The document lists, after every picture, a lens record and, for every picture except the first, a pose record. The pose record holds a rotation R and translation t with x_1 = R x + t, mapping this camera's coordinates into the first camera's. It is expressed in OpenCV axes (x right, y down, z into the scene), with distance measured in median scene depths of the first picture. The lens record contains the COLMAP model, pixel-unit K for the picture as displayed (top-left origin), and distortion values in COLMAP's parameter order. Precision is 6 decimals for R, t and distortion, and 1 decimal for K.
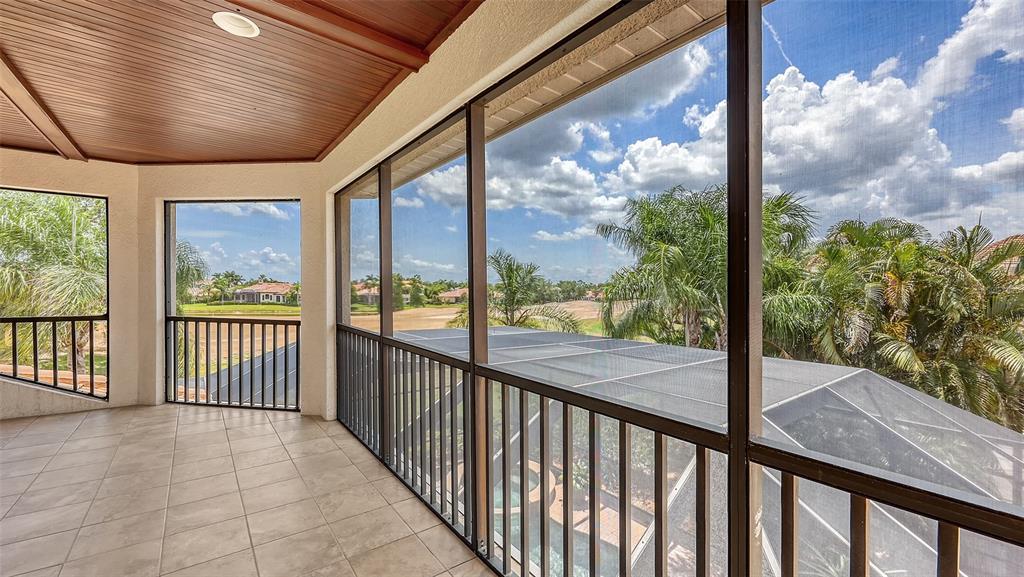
lens RADIAL K [[409.5, 0, 512.5], [0, 409.5, 296.2], [0, 0, 1]] dist [0.003531, 0.000365]
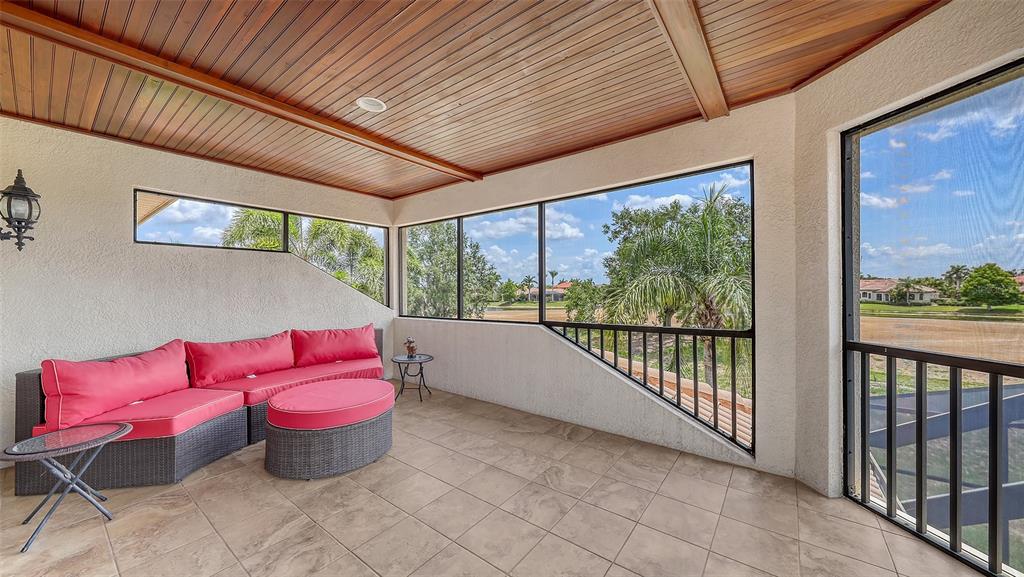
lens RADIAL K [[363.0, 0, 510.8], [0, 363.0, 293.7], [0, 0, 1]] dist [0.001584, 0.000017]
pose [[0.260355, -0.002536, -0.965510, -0.494006], [0.001243, 0.999997, -0.002291, -0.014794], [0.965512, -0.000603, 0.260358, 0.442486]]
